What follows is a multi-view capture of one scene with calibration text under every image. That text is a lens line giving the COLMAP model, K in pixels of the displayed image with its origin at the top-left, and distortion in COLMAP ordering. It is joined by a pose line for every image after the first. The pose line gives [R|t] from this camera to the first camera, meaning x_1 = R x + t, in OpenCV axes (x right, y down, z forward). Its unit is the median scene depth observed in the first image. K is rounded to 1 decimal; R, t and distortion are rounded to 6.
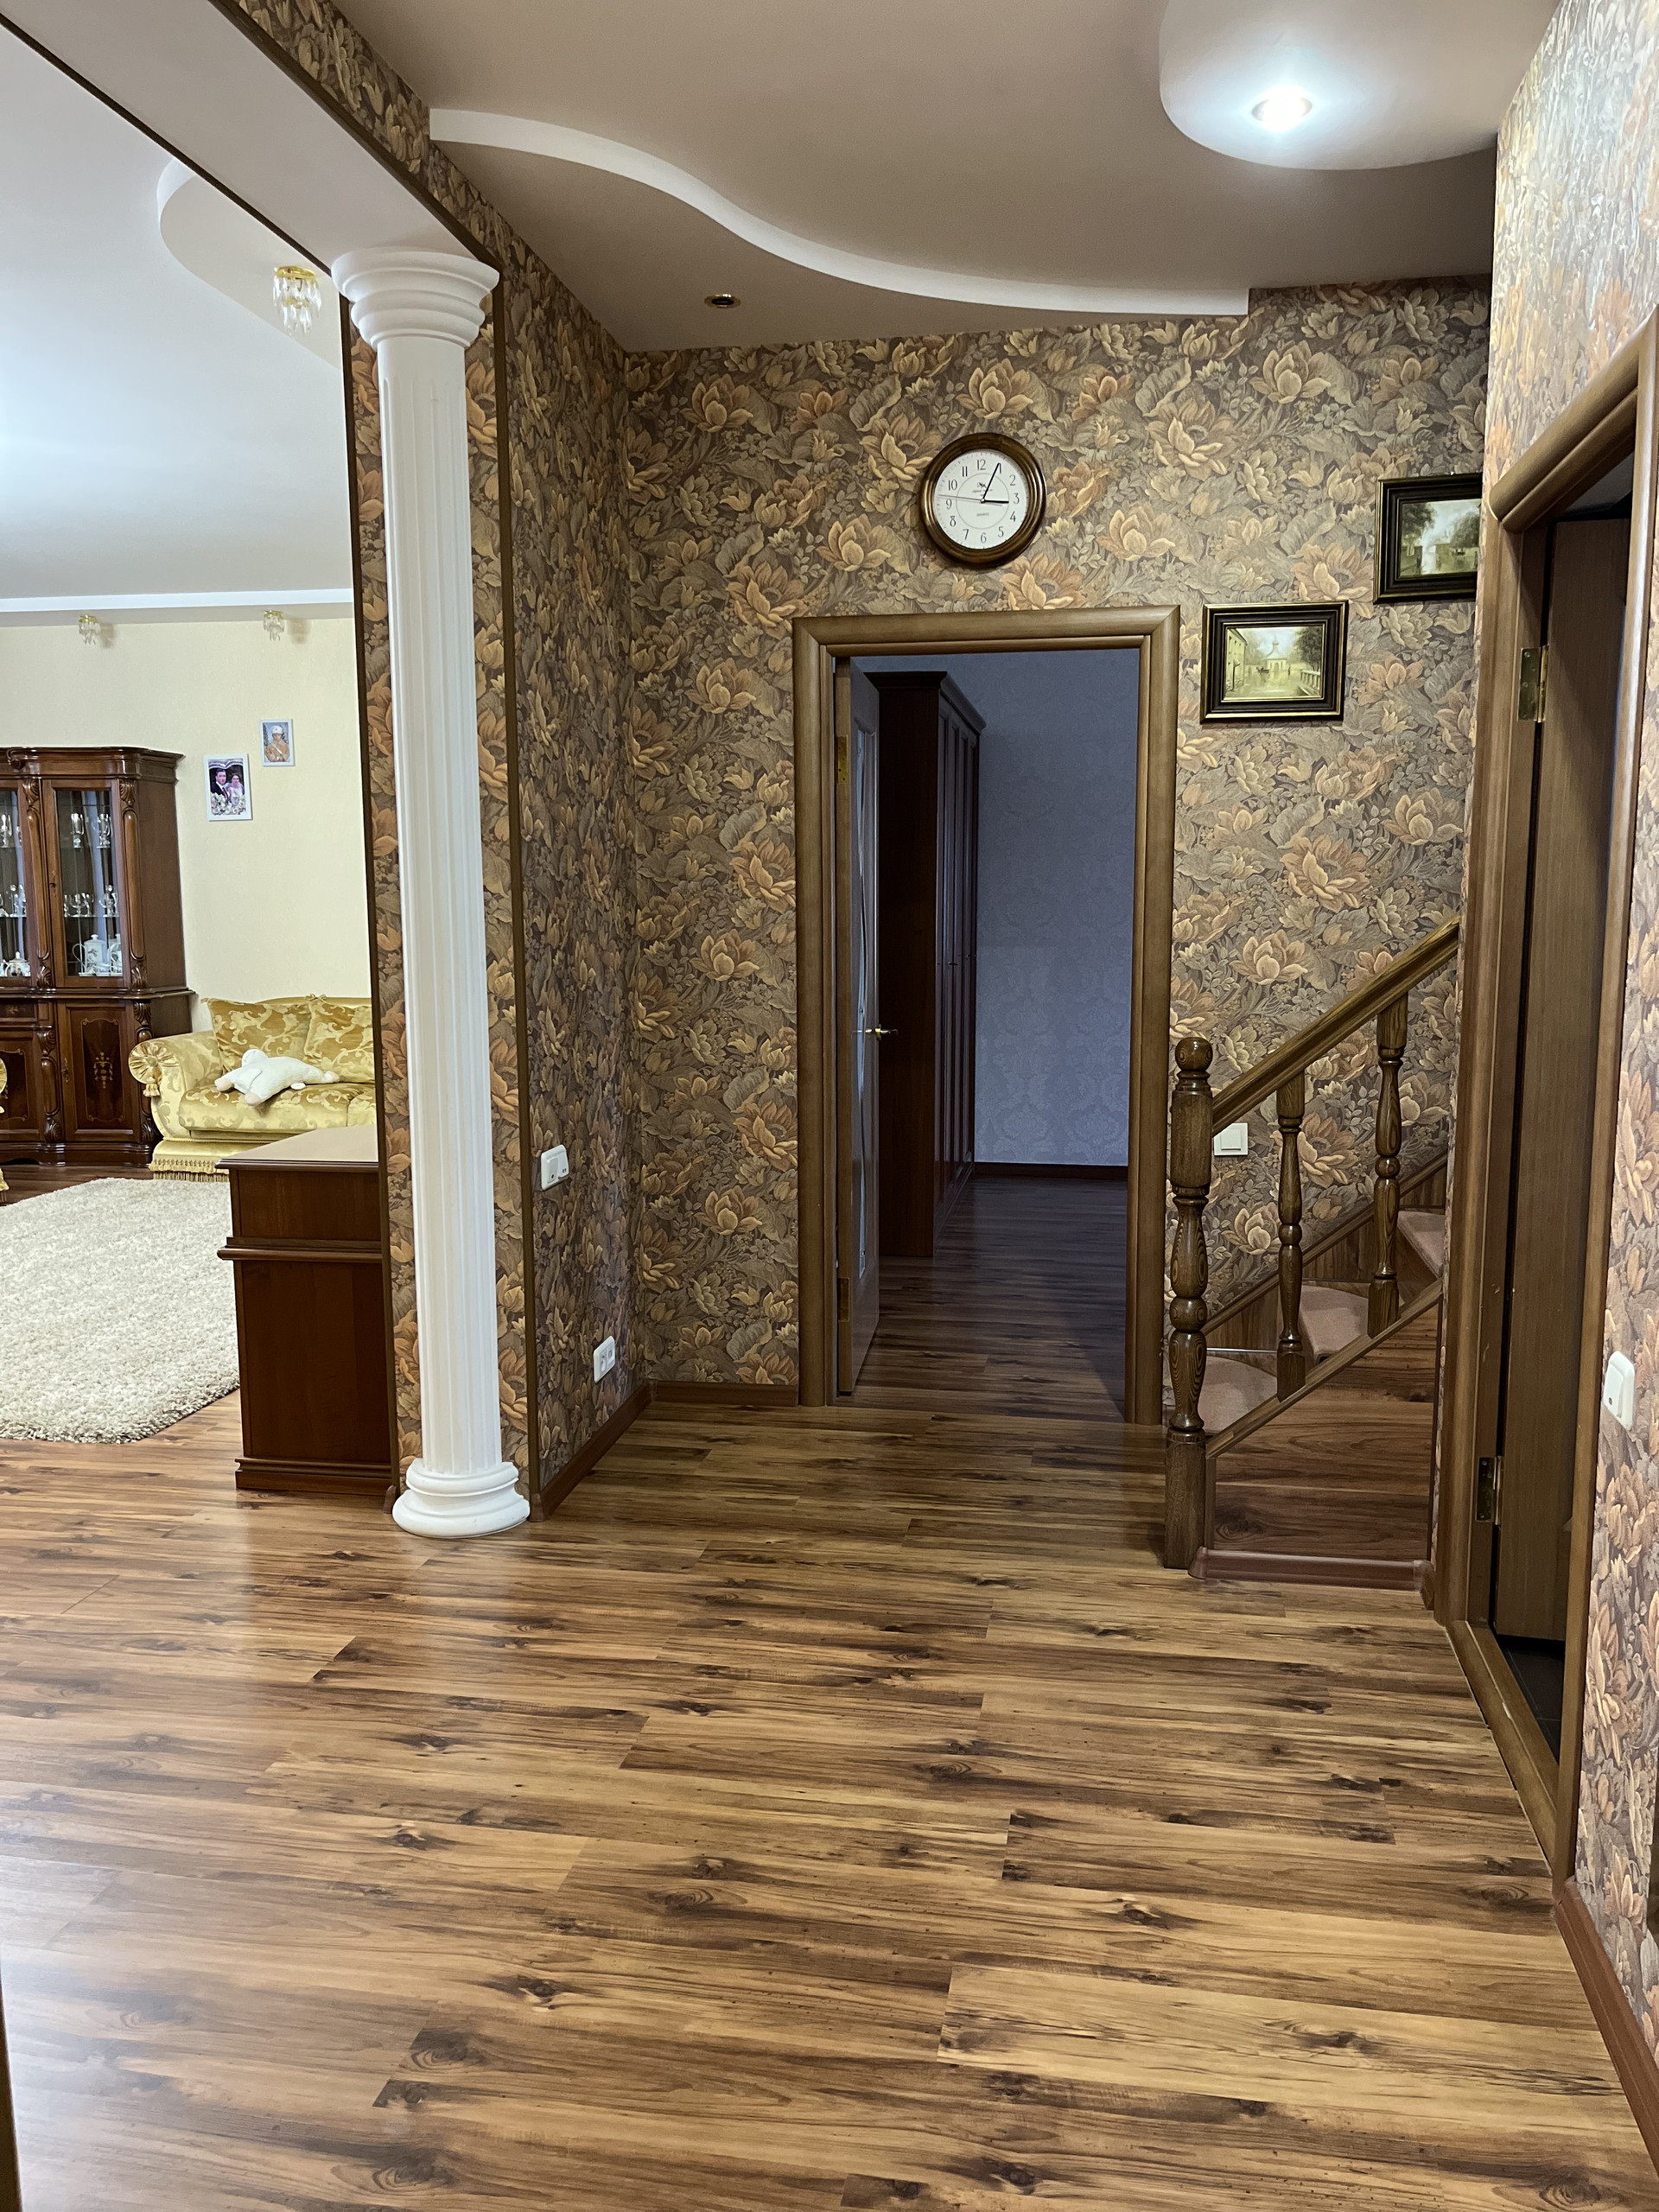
lens RADIAL K [[1673.4, 0, 825.3], [0, 1673.4, 1101.0], [0, 0, 1]] dist [0.063833, -0.087517]
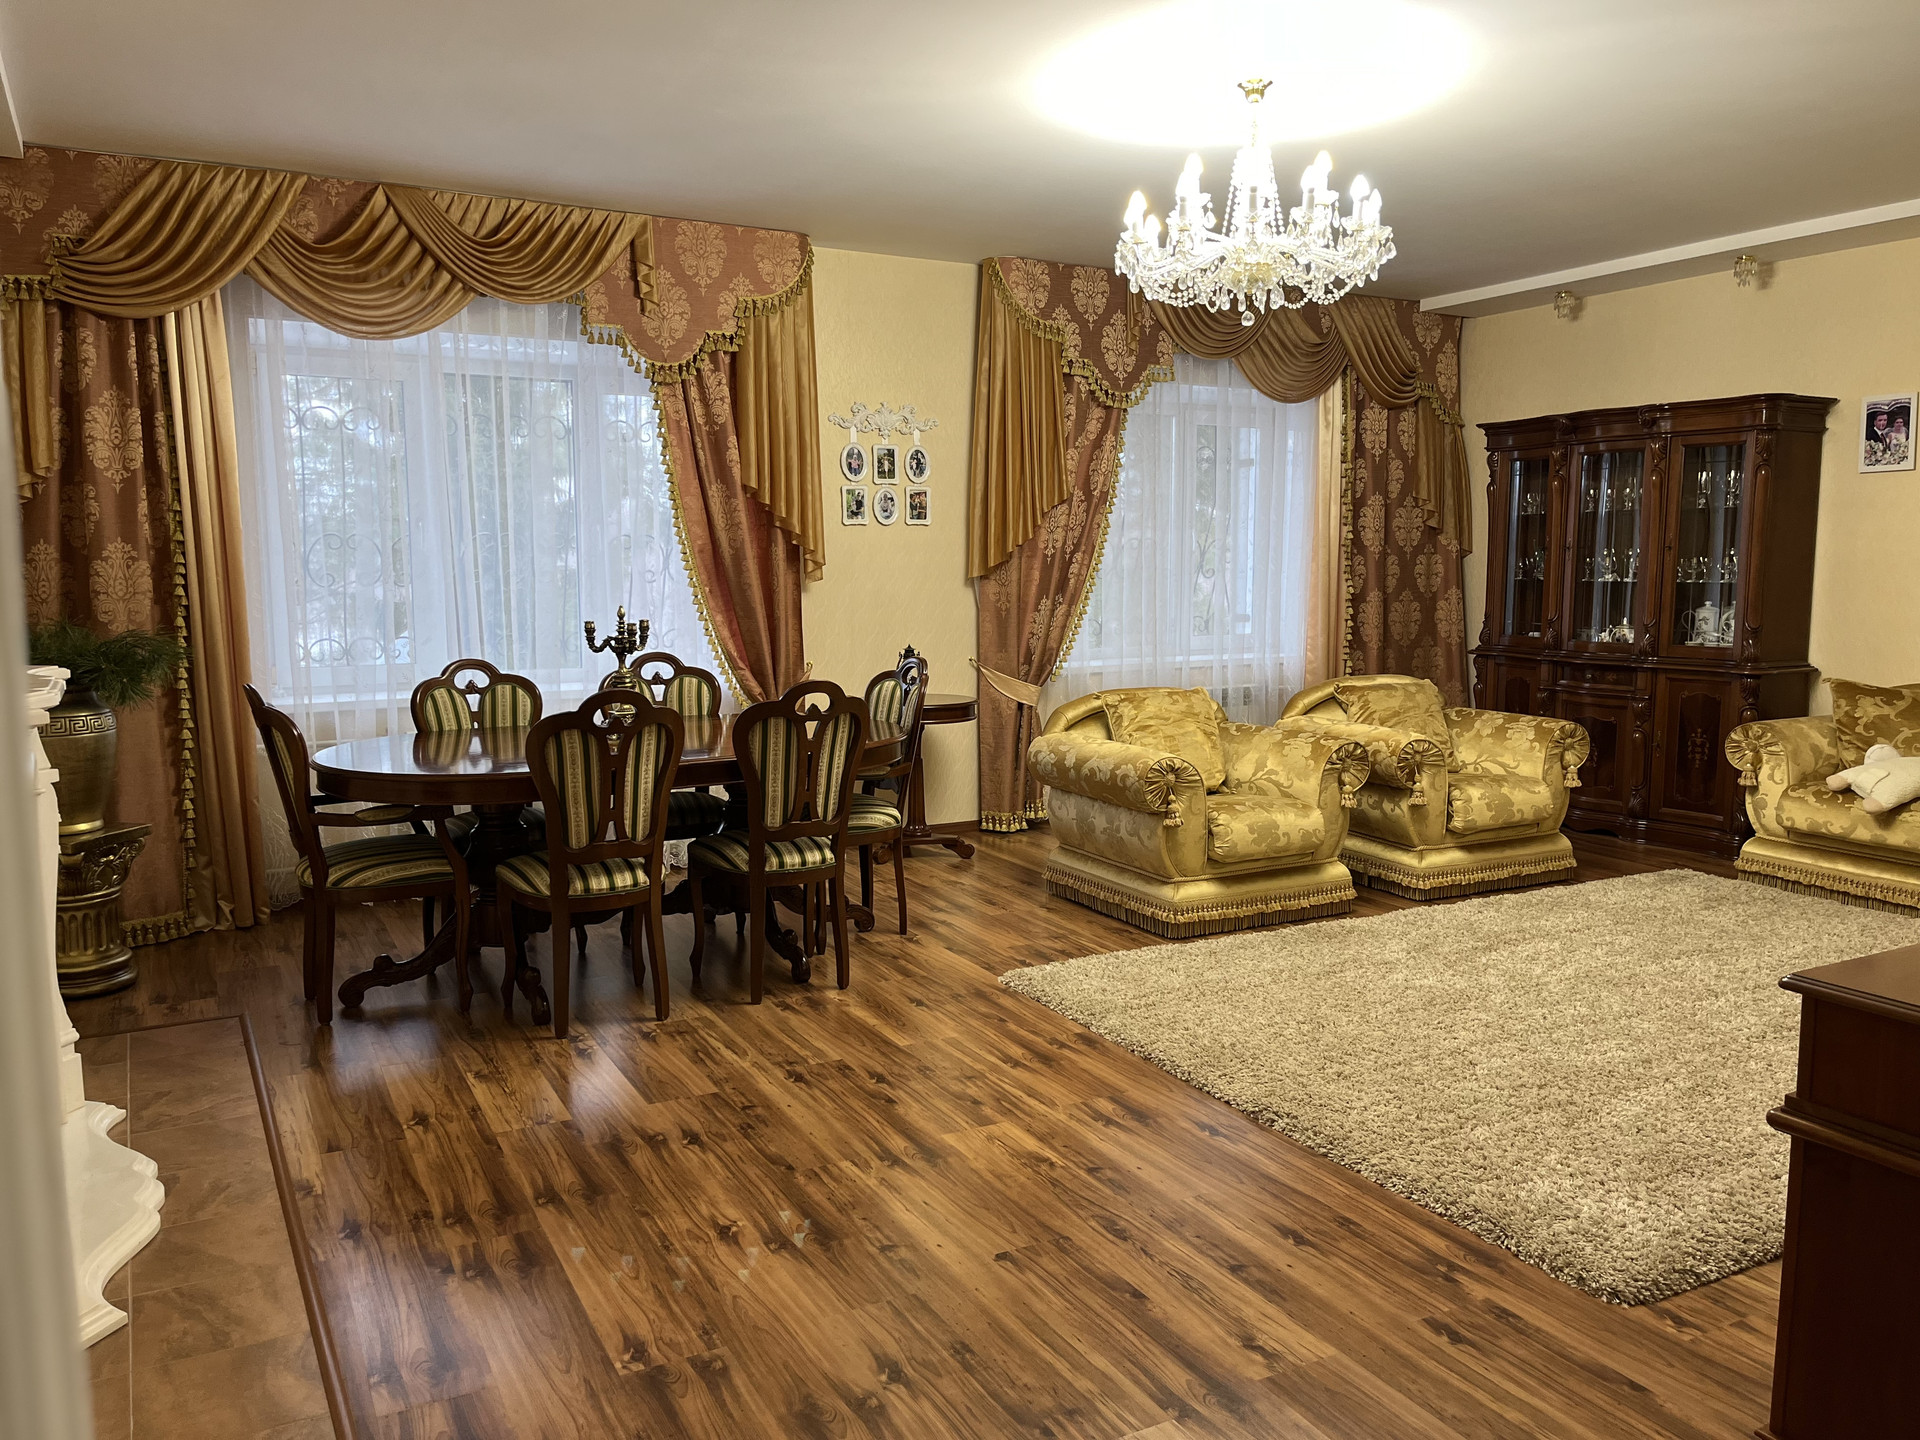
lens RADIAL K [[1452.5, 0, 941.2], [0, 1452.5, 727.3], [0, 0, 1]] dist [0.063833, -0.087517]
pose [[0.617858, 0.097355, -0.780239, -0.058995], [-0.099725, 0.993994, 0.045056, -0.024911], [0.779940, 0.049971, 0.623856, 0.177931]]
